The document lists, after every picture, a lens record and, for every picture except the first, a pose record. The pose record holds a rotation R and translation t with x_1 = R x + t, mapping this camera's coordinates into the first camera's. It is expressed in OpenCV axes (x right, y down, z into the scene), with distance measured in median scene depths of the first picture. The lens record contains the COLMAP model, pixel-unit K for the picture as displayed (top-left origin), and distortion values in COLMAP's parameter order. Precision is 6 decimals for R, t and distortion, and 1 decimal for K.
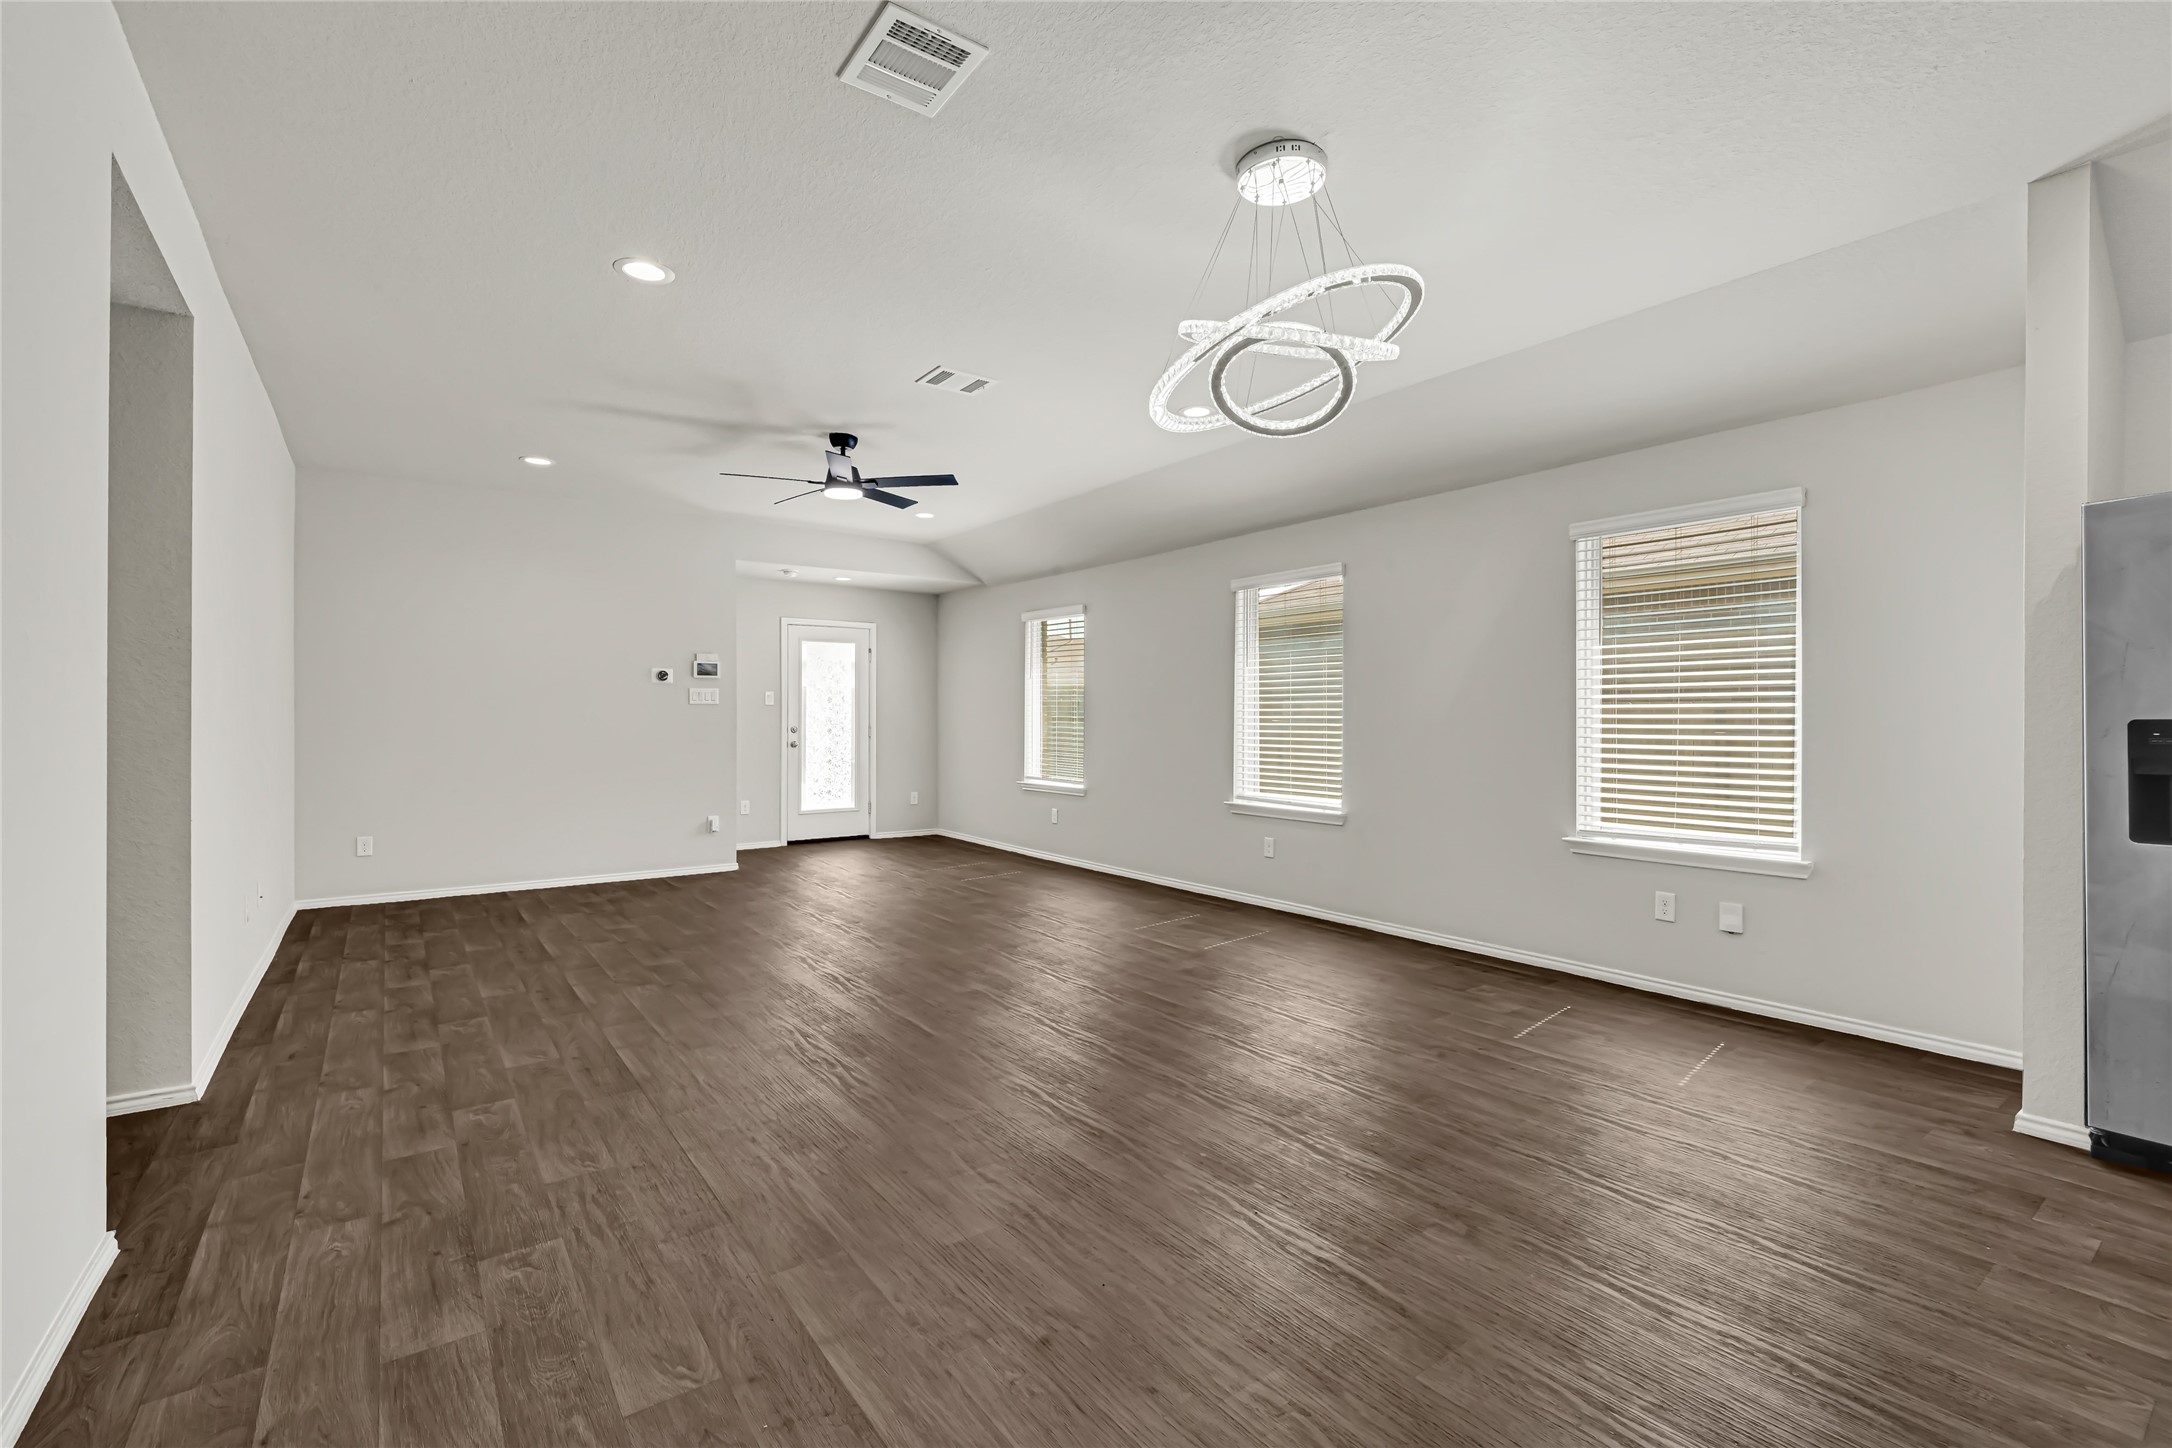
lens RADIAL K [[919.5, 0, 1086.0], [0, 919.5, 724.0], [0, 0, 1]] dist [0.000327, 0.000120]
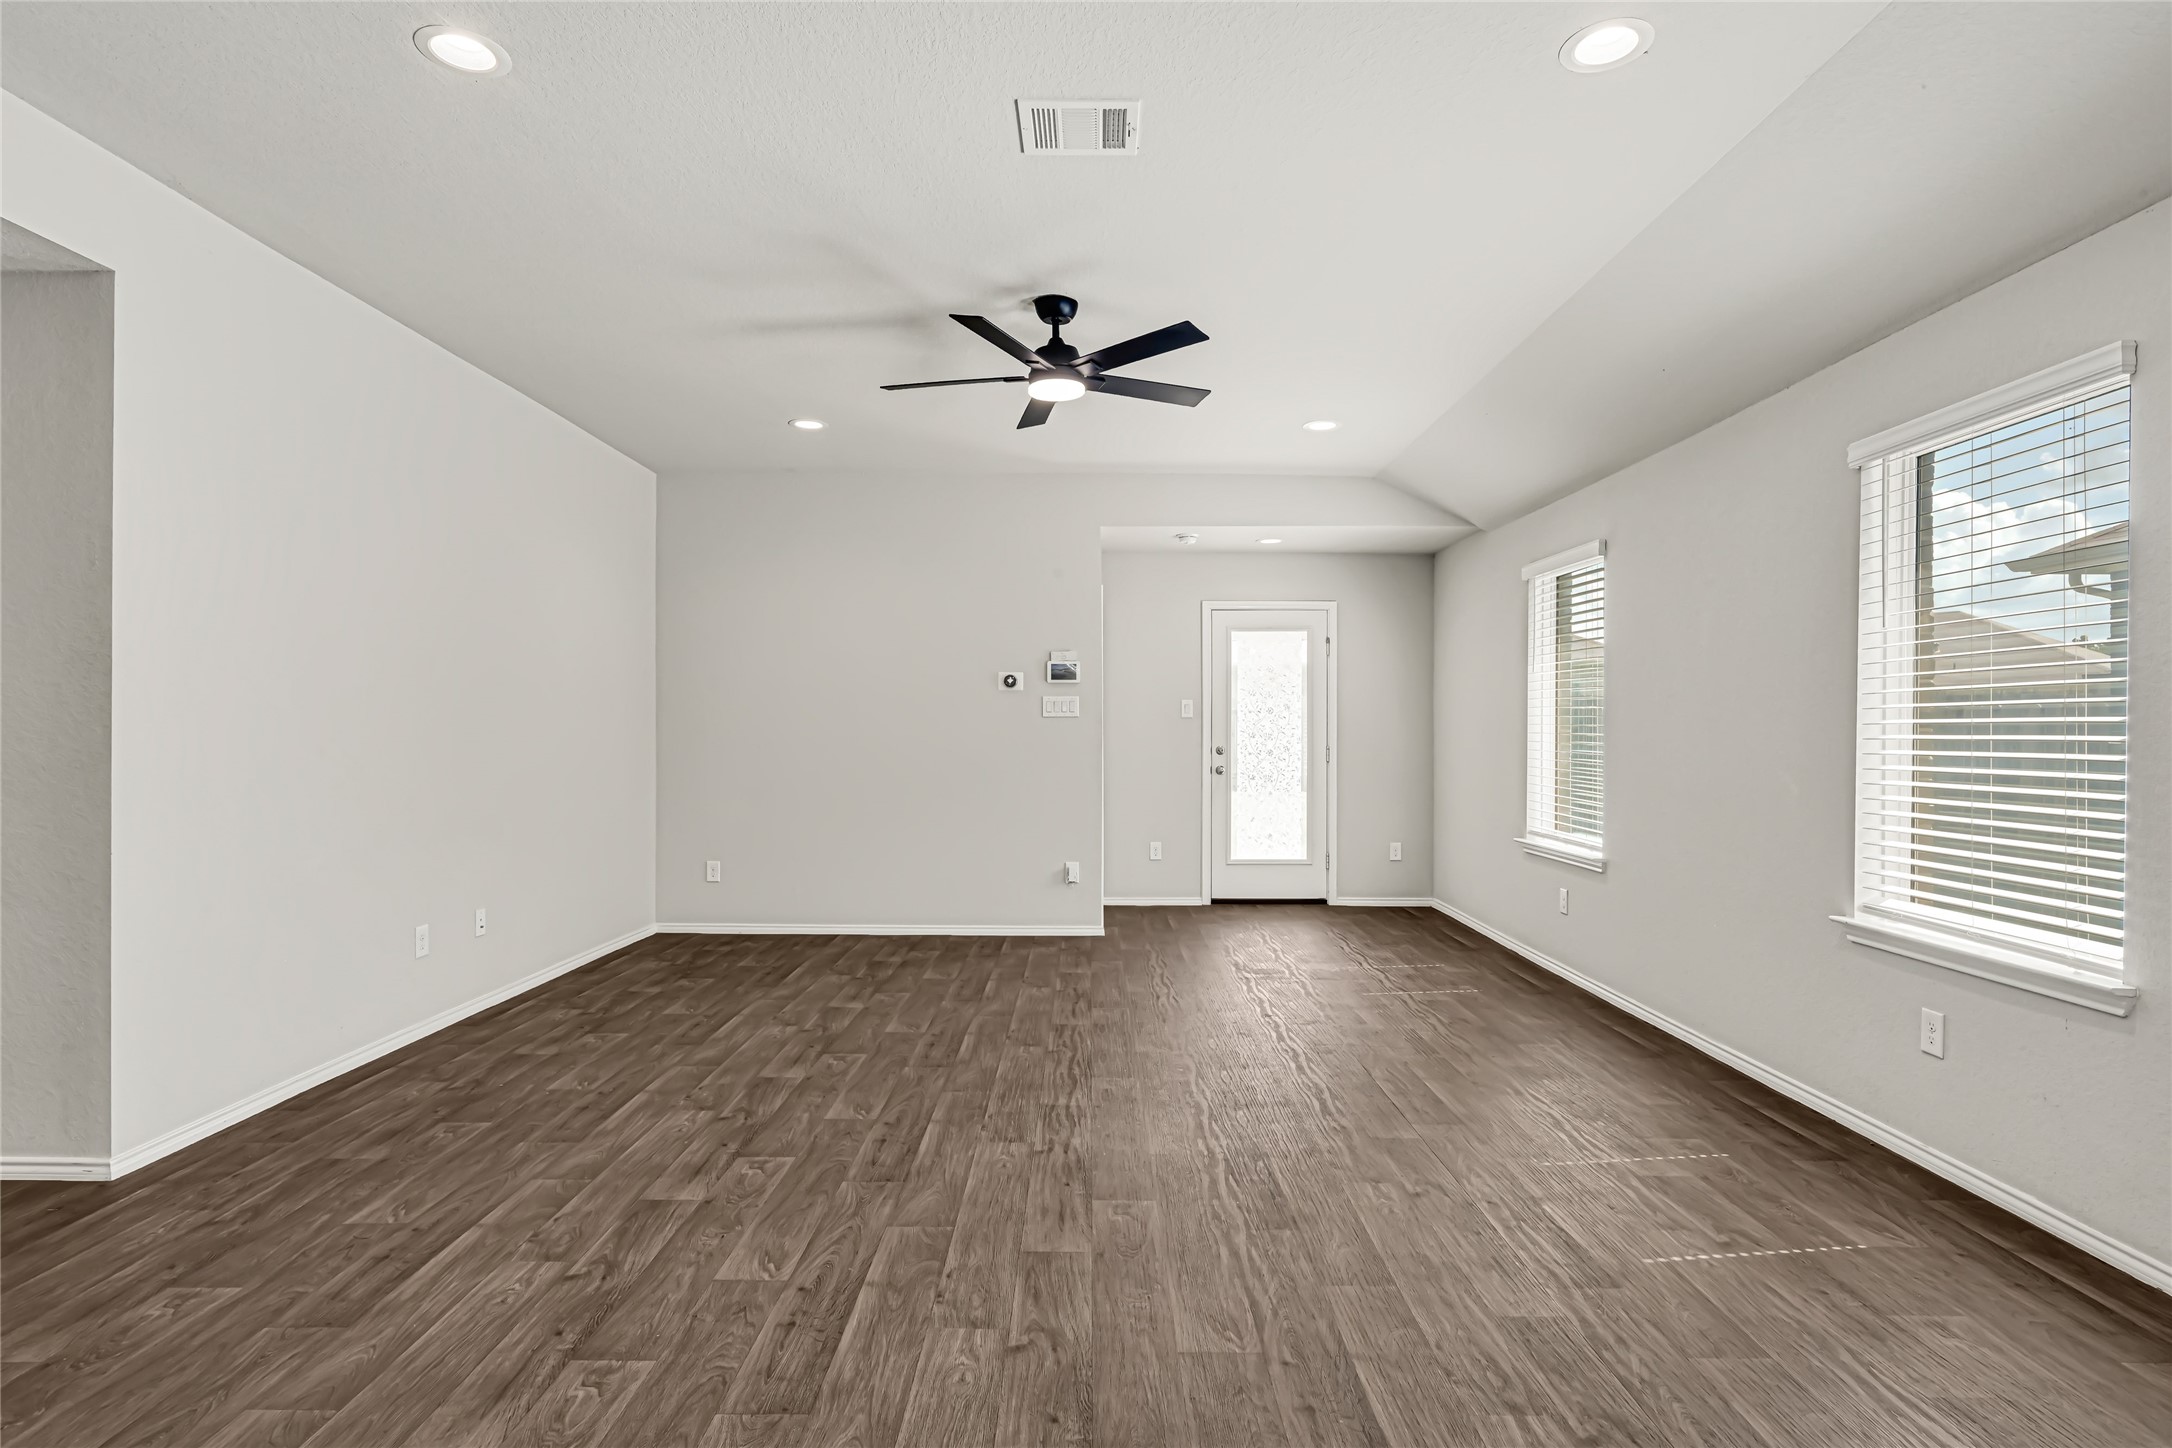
lens RADIAL K [[1091.9, 0, 1092.3], [0, 1091.9, 736.9], [0, 0, 1]] dist [0.003412, 0.000525]
pose [[0.811785, 0.004635, -0.583938, 0.135285], [-0.006756, 0.999976, -0.001456, -0.003294], [0.583917, 0.005127, 0.811797, 0.255294]]
